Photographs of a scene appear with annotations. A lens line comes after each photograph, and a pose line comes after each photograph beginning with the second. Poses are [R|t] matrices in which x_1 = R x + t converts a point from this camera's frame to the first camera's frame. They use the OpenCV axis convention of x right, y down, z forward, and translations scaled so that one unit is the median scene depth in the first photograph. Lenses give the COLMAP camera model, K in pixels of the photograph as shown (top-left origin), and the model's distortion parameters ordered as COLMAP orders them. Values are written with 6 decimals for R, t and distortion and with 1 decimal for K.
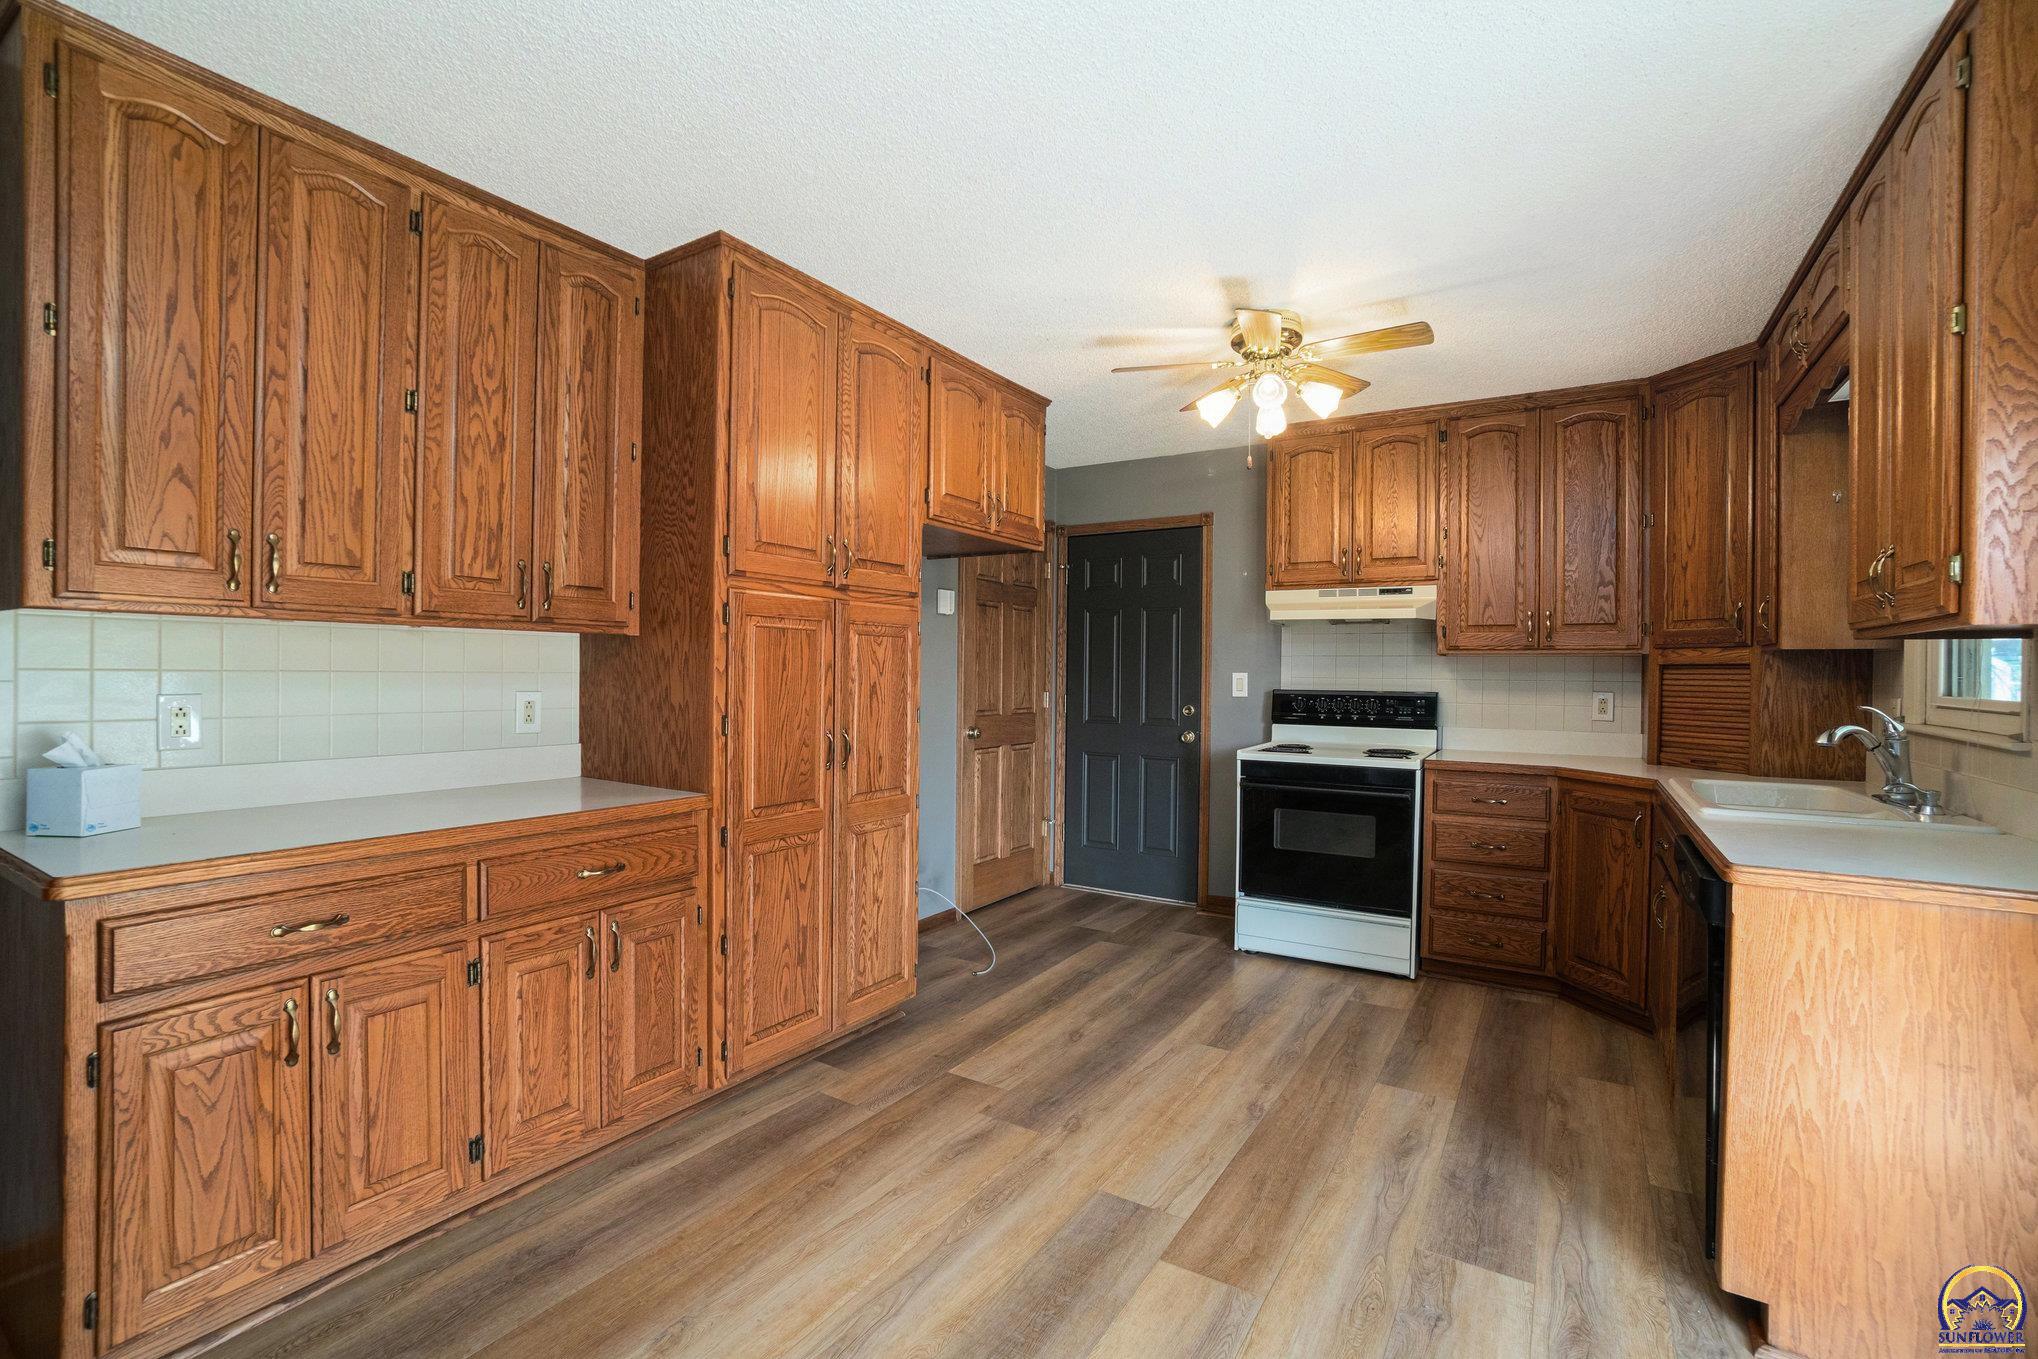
lens RADIAL K [[907.0, 0, 1024.3], [0, 907.0, 687.2], [0, 0, 1]] dist [-0.043345, 0.011490]
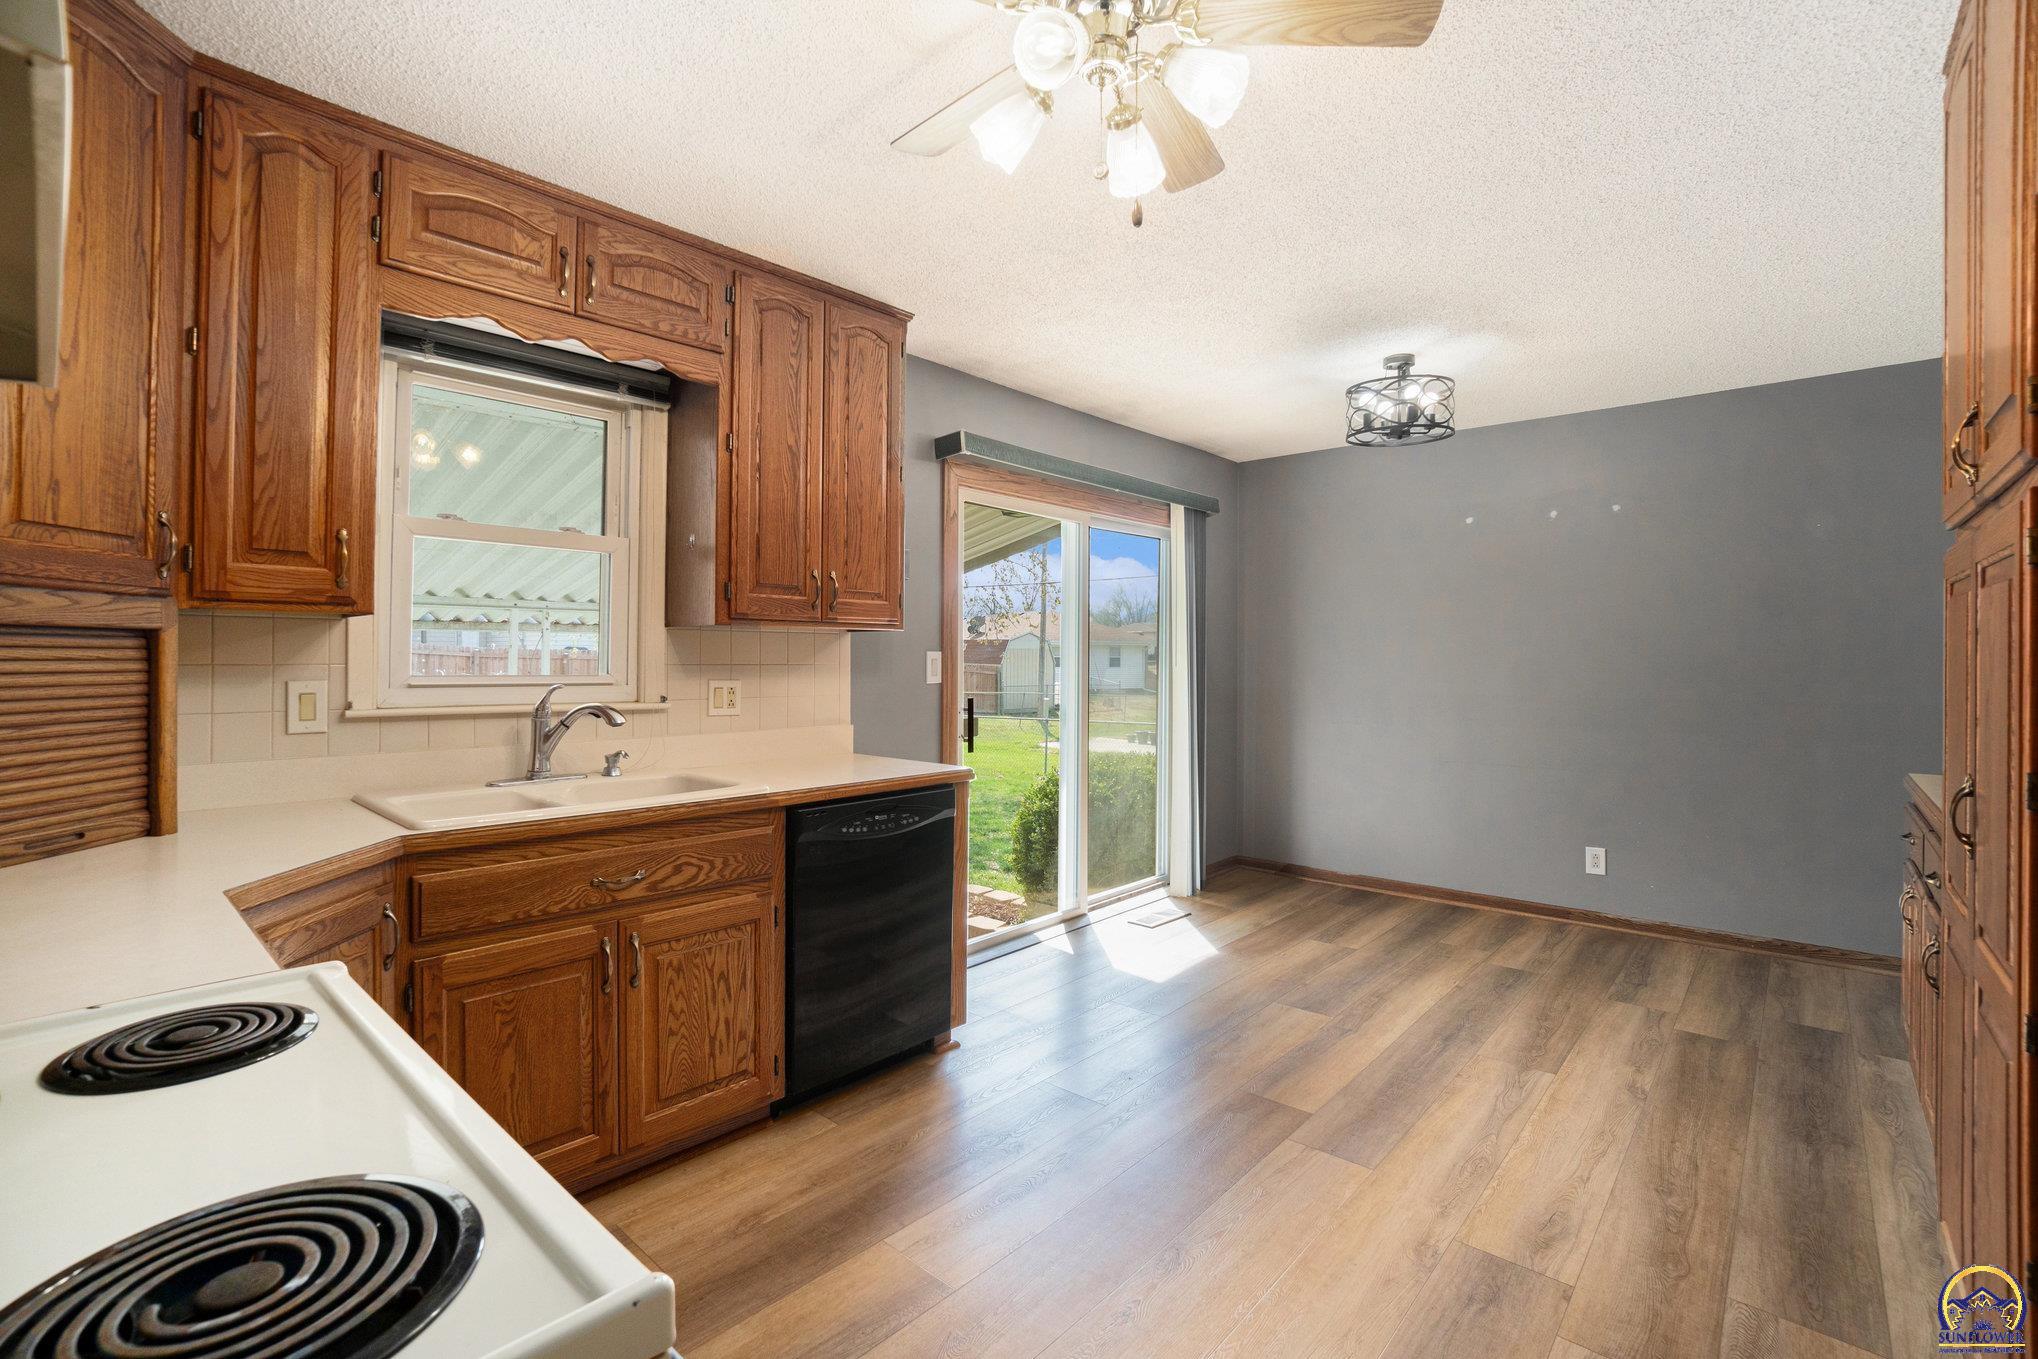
lens RADIAL K [[907.0, 0, 1020.4], [0, 907.0, 645.4], [0, 0, 1]] dist [-0.043345, 0.011490]
pose [[-0.984716, -0.008170, 0.173978, 0.197491], [-0.008101, 0.999967, 0.001109, -0.019520], [-0.173981, -0.000317, -0.984749, 1.330176]]
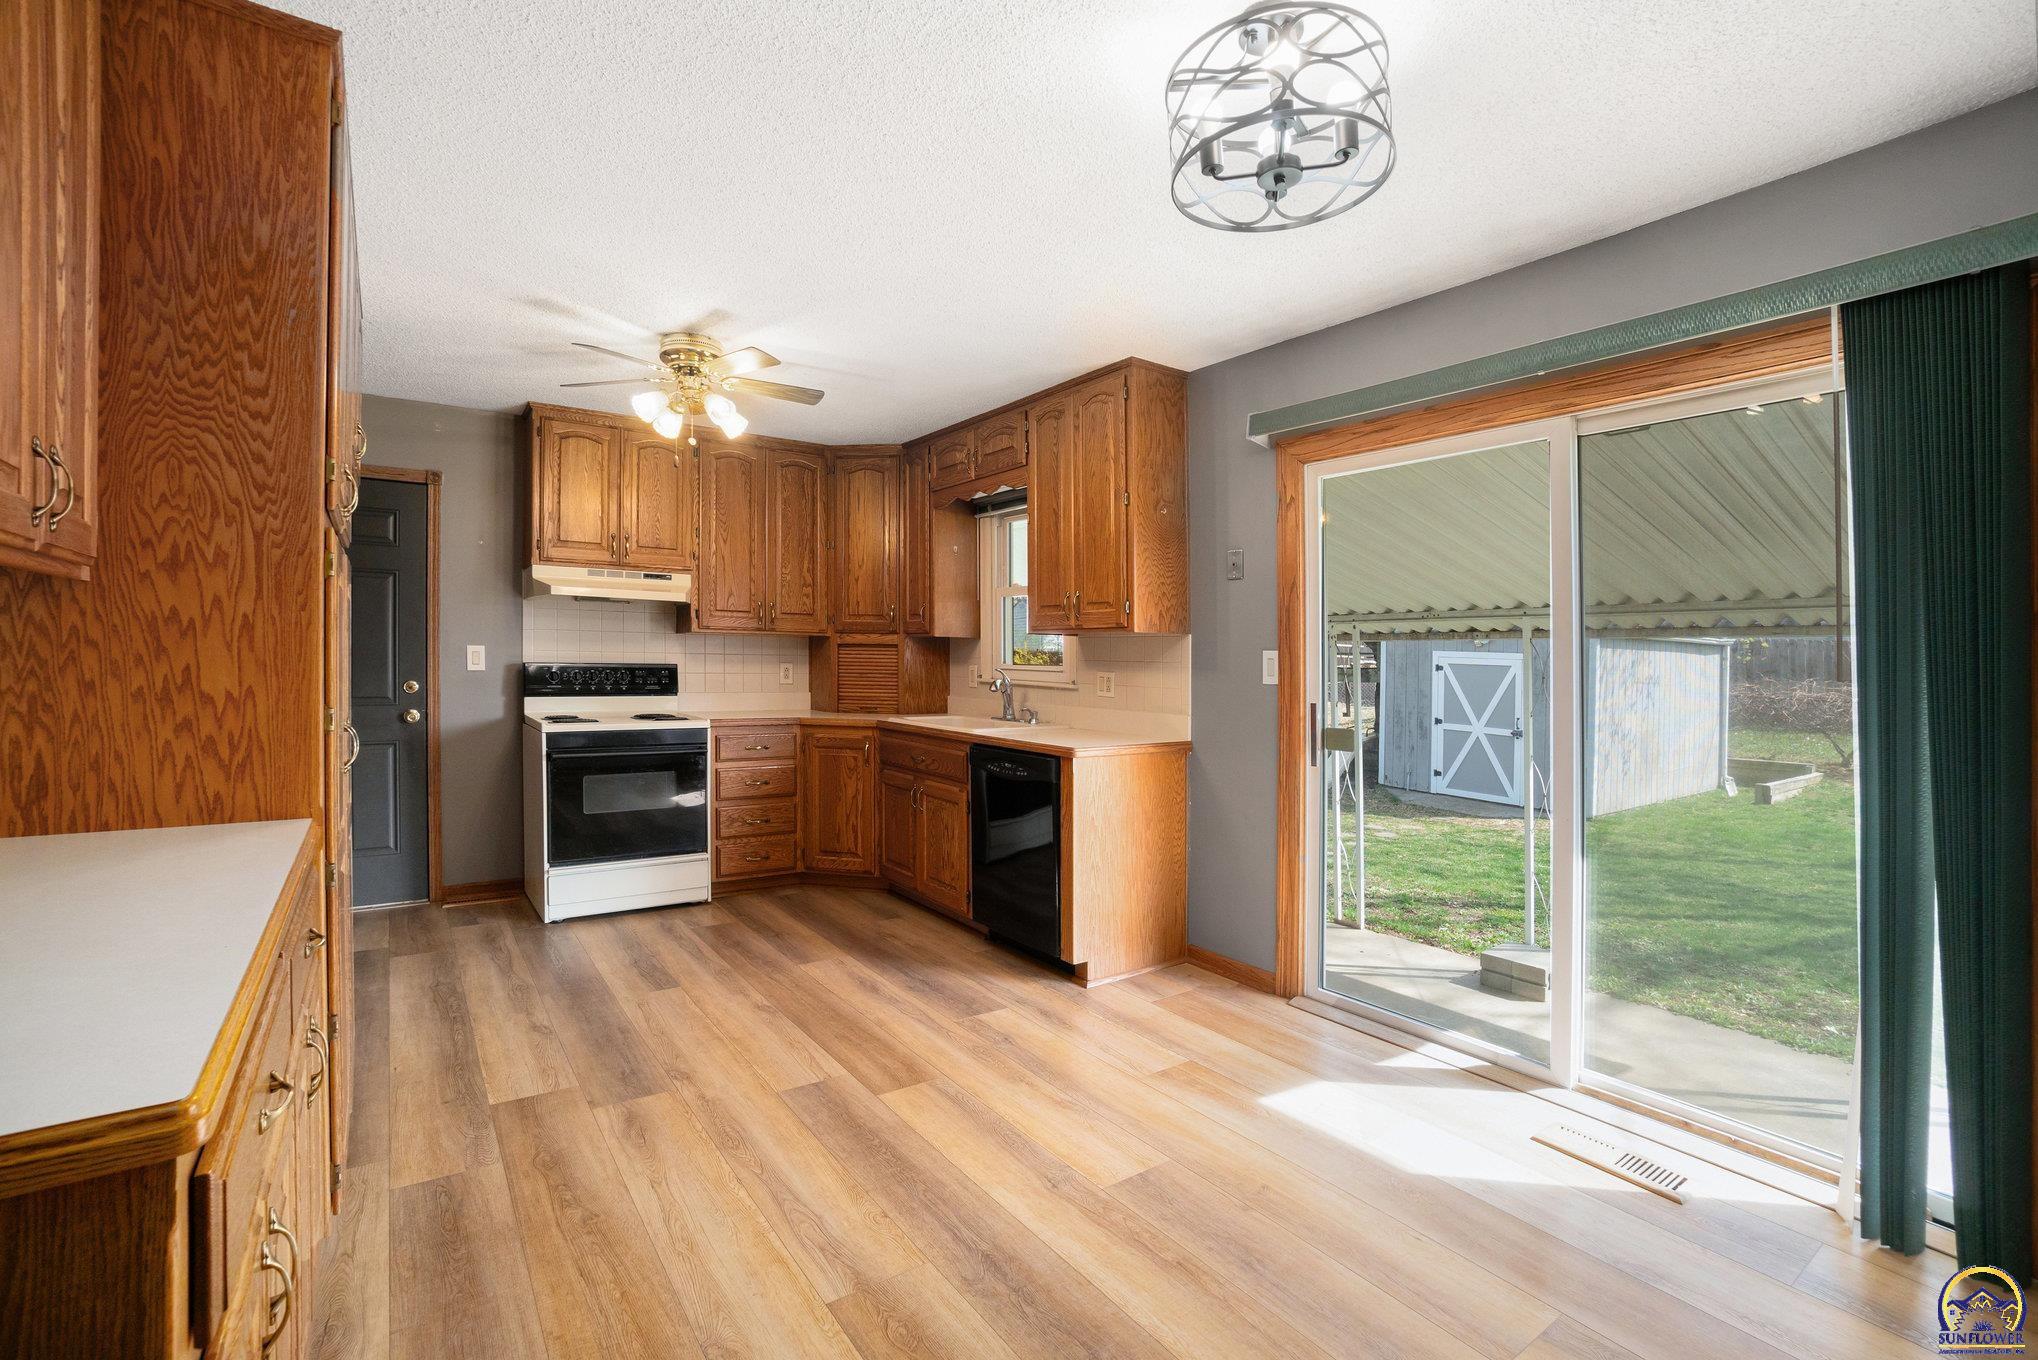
lens RADIAL K [[907.0, 0, 988.2], [0, 907.0, 650.4], [0, 0, 1]] dist [-0.043345, 0.011490]
pose [[0.406651, 0.004759, 0.913571, -0.565726], [0.002617, 0.999976, -0.006374, -0.004722], [-0.913580, 0.004983, 0.406629, 0.173485]]
